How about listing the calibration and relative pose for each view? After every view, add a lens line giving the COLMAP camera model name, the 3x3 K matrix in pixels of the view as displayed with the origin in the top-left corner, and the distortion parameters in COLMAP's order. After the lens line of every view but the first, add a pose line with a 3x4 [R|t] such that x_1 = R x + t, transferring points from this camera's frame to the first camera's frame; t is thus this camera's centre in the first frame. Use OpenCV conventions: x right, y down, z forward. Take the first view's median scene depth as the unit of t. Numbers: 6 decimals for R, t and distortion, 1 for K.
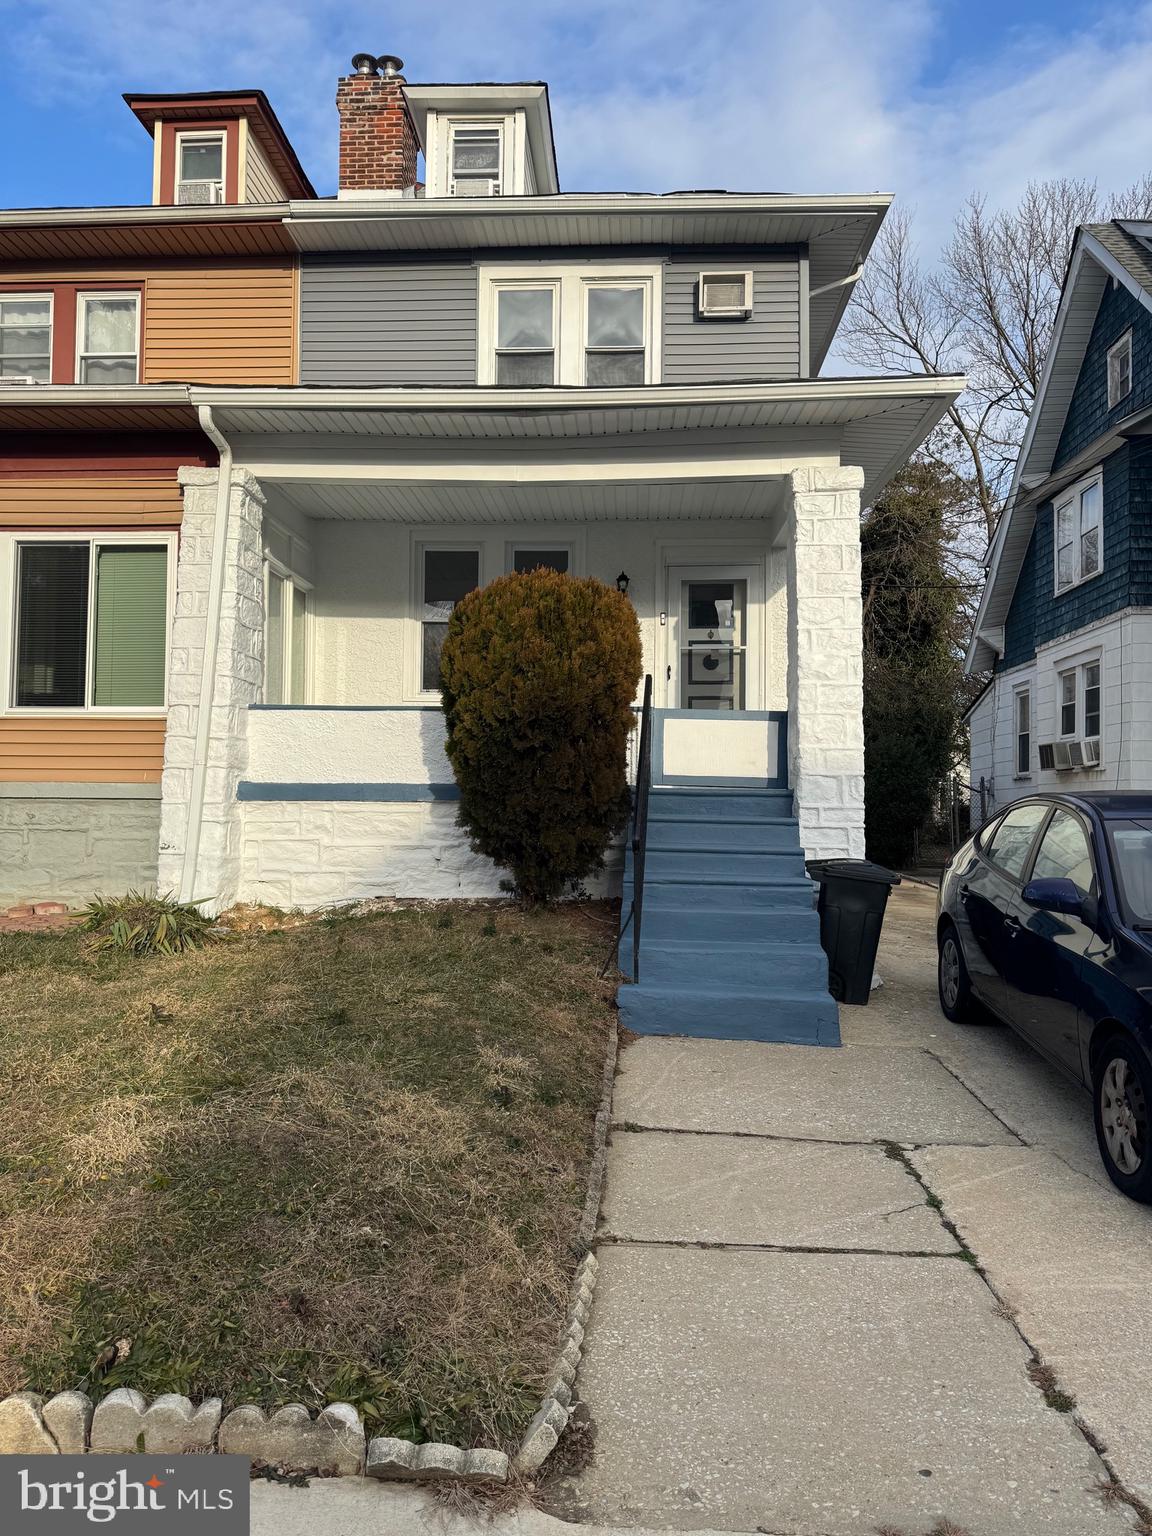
lens RADIAL K [[1073.6, 0, 576.0], [0, 1073.6, 768.0], [0, 0, 1]] dist [0.142007, -0.234665]
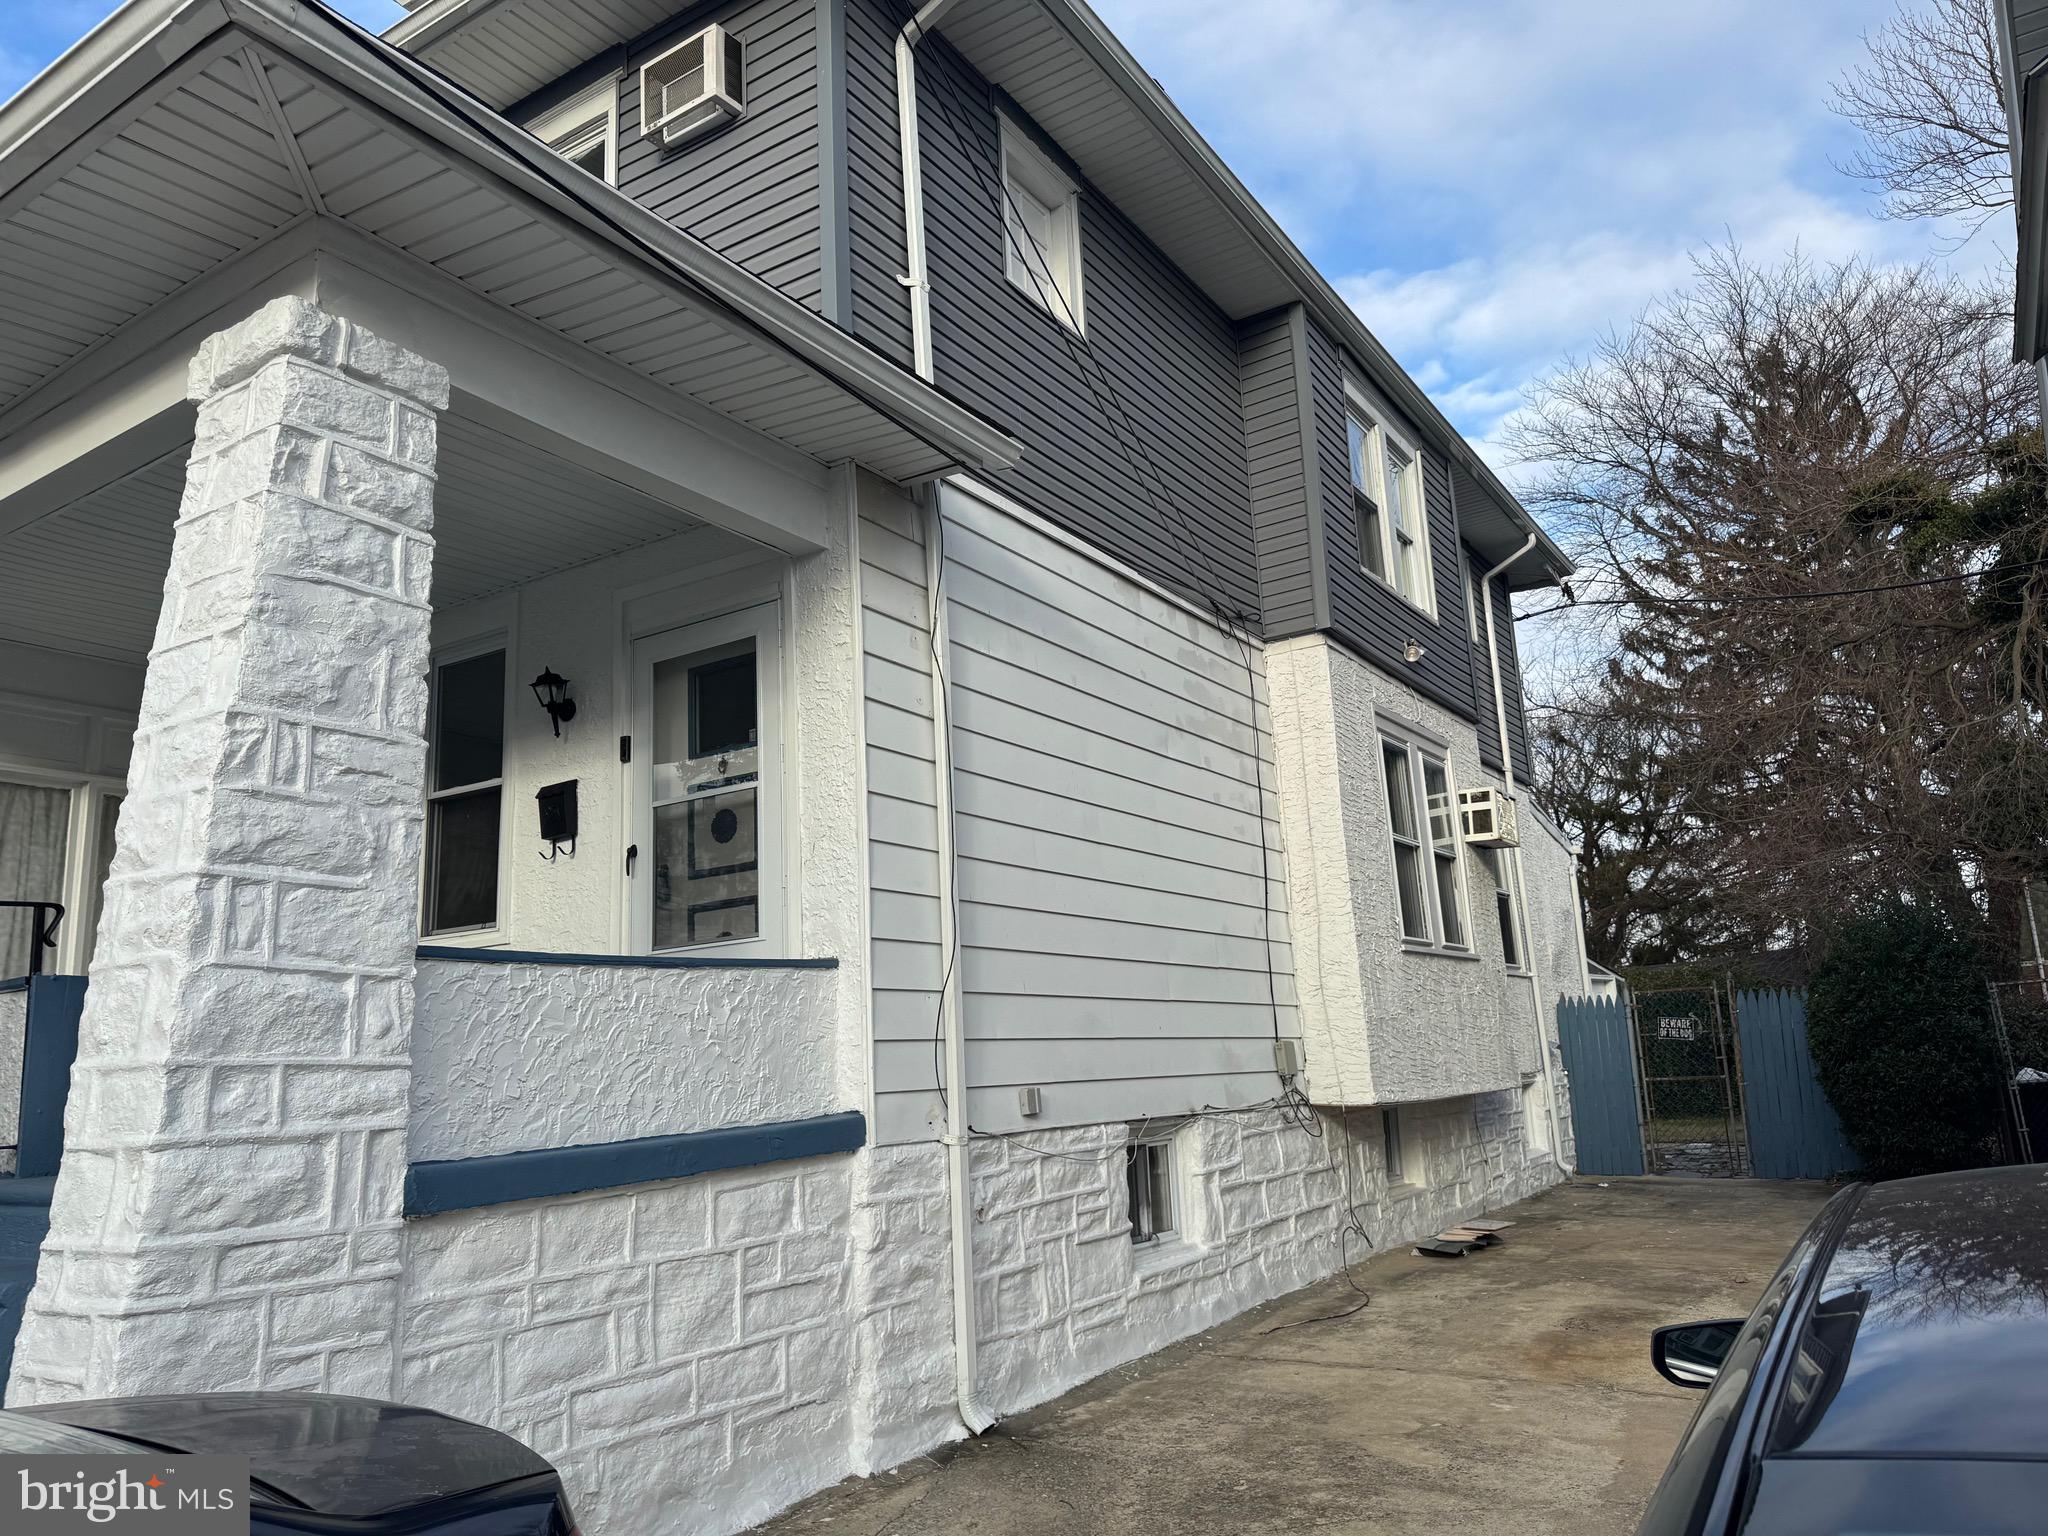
lens RADIAL K [[1431.5, 0, 1024.0], [0, 1431.5, 768.0], [0, 0, 1]] dist [0.142007, -0.234665]
pose [[0.868508, -0.154224, -0.471071, 0.523875], [0.076188, 0.980606, -0.180575, -0.002703], [0.489785, 0.120941, 0.863414, 0.535530]]
